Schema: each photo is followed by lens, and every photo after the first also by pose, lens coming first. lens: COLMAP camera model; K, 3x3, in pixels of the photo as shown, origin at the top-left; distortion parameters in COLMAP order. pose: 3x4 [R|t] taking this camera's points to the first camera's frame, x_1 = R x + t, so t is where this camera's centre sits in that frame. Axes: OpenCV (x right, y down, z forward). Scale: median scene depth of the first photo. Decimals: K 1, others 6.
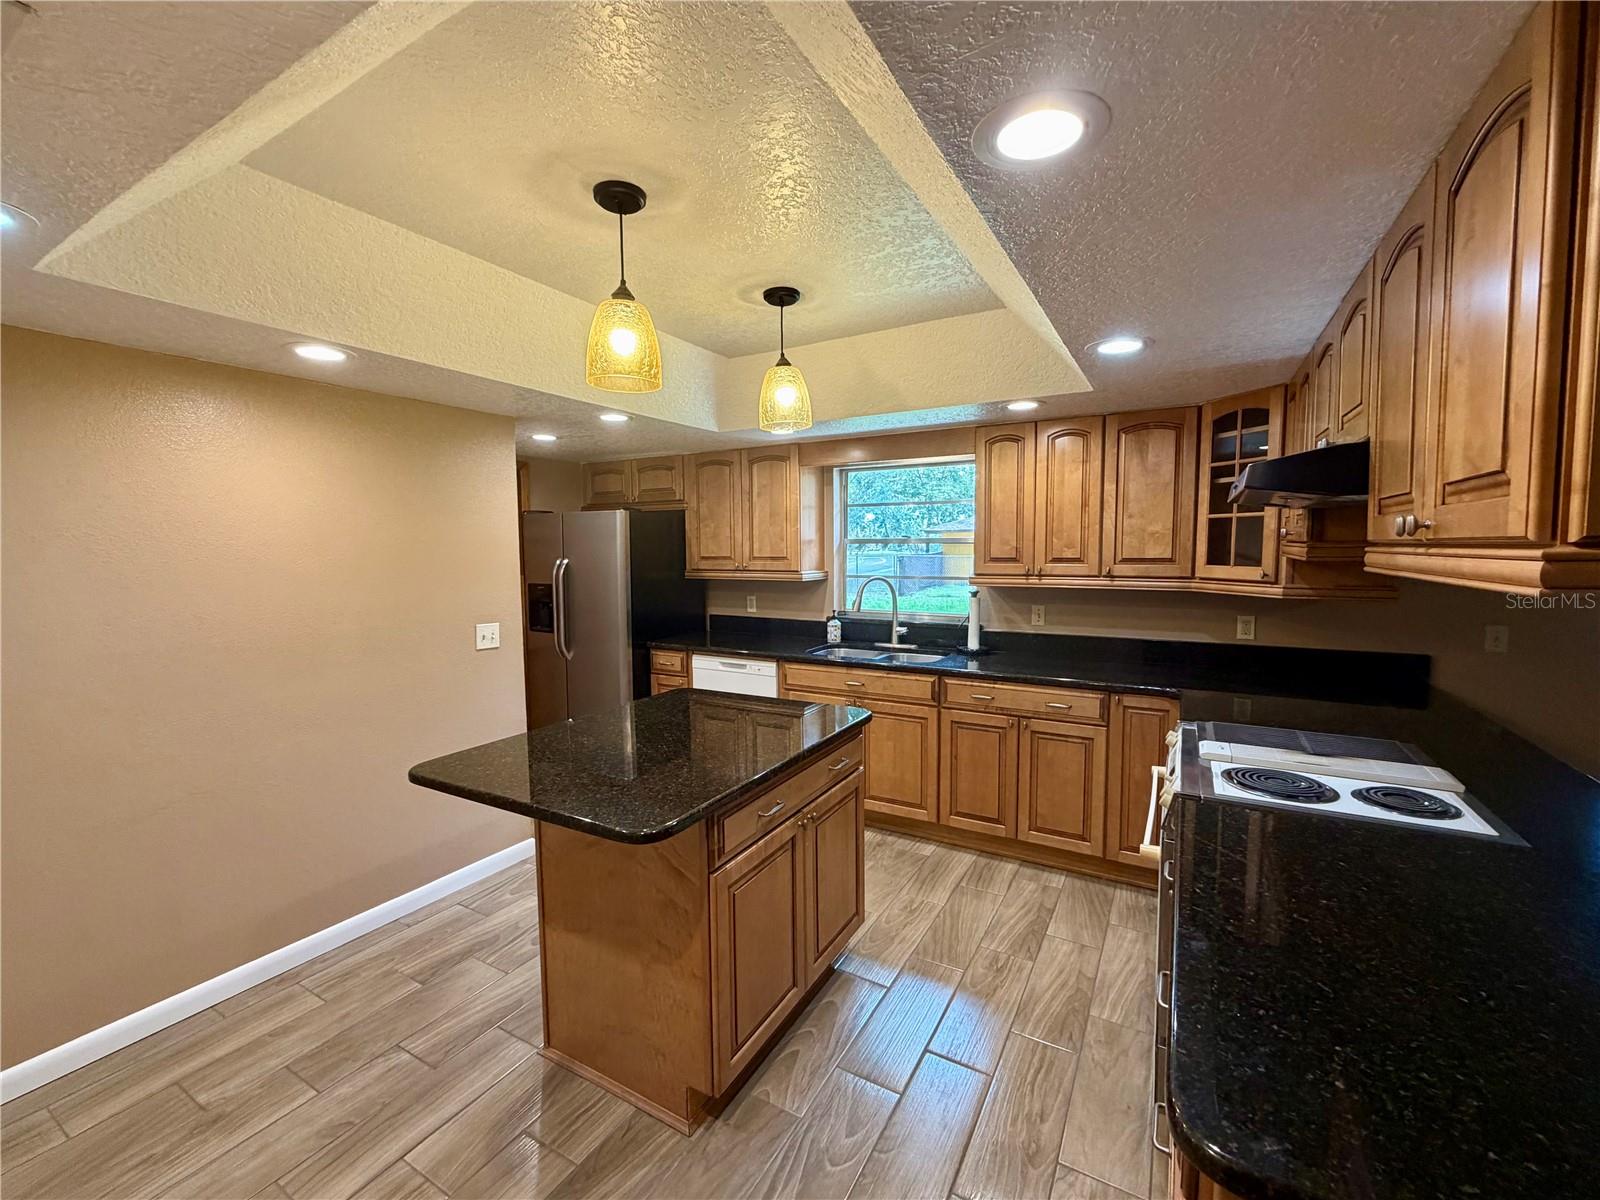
lens RADIAL K [[667.0, 0, 800.0], [0, 667.0, 600.0], [0, 0, 1]] dist [-0.001537, 0.000075]
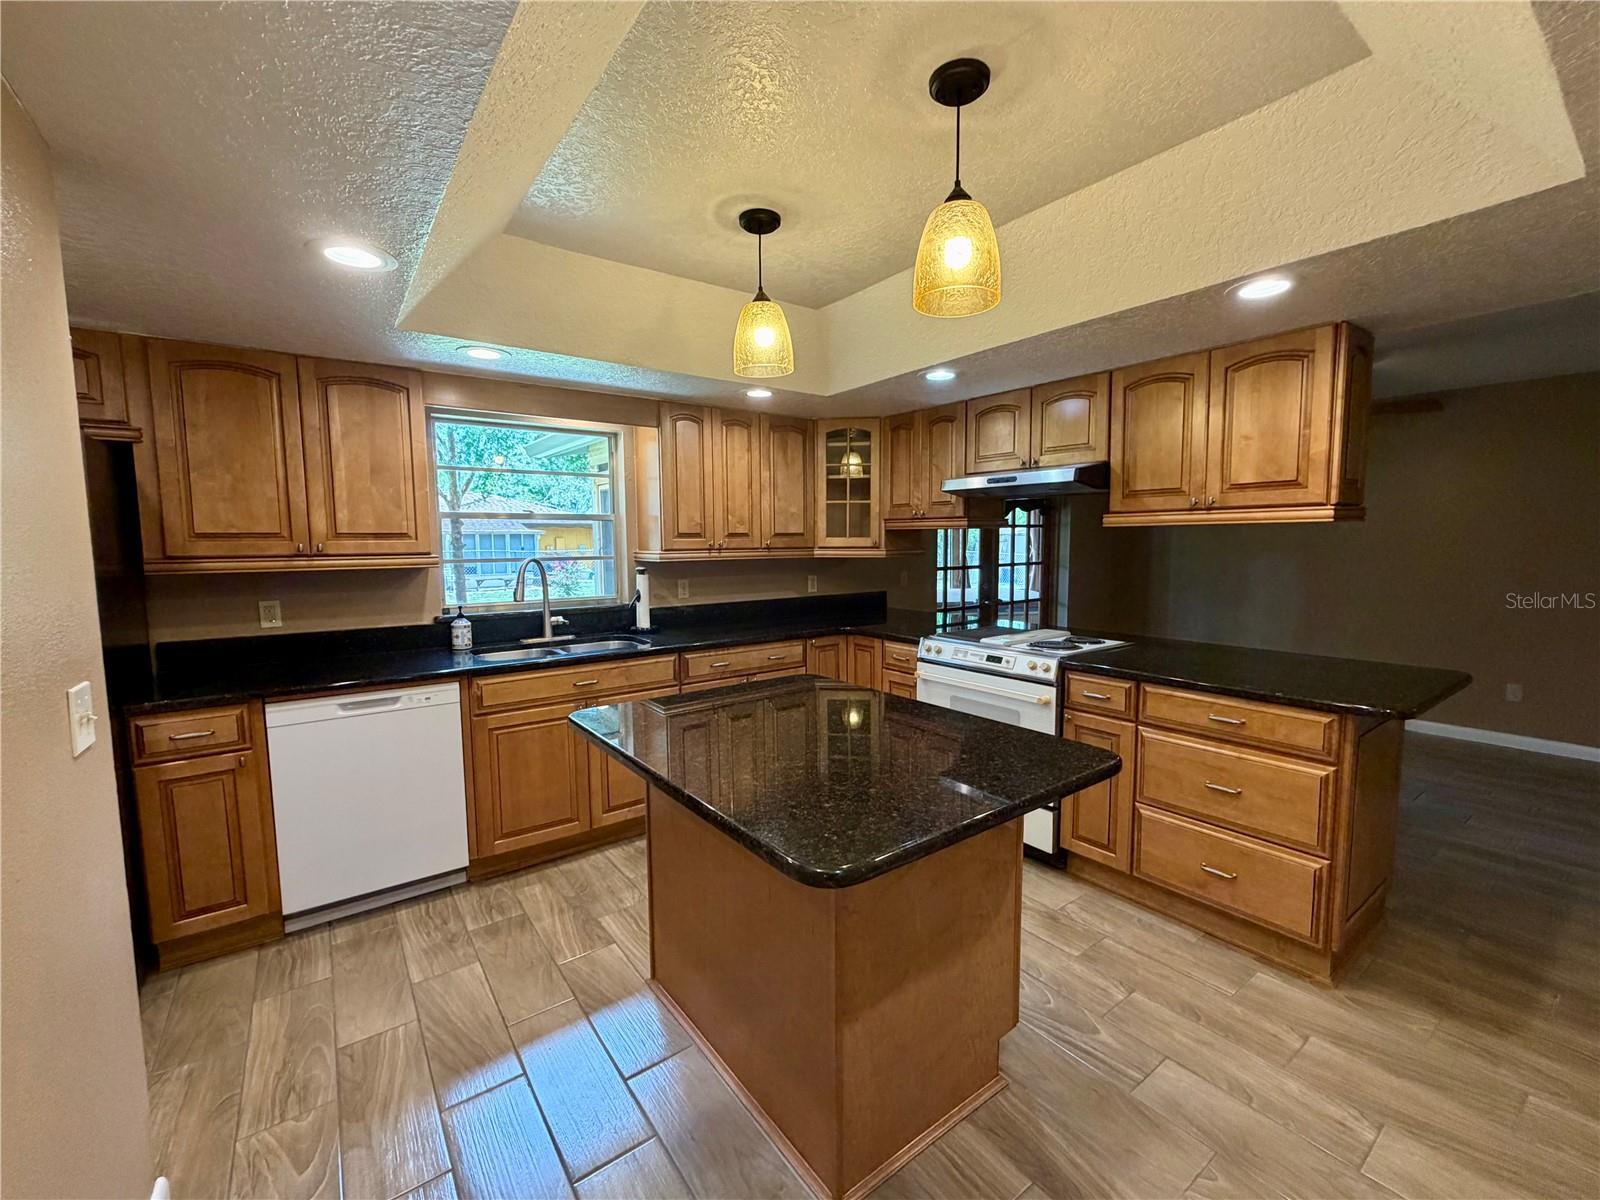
lens RADIAL K [[667.0, 0, 800.0], [0, 667.0, 600.0], [0, 0, 1]] dist [-0.001537, 0.000075]
pose [[0.399397, -0.077889, 0.913464, -0.547656], [0.080170, 0.995535, 0.049835, 0.002131], [-0.913266, 0.053328, 0.403858, 0.400845]]
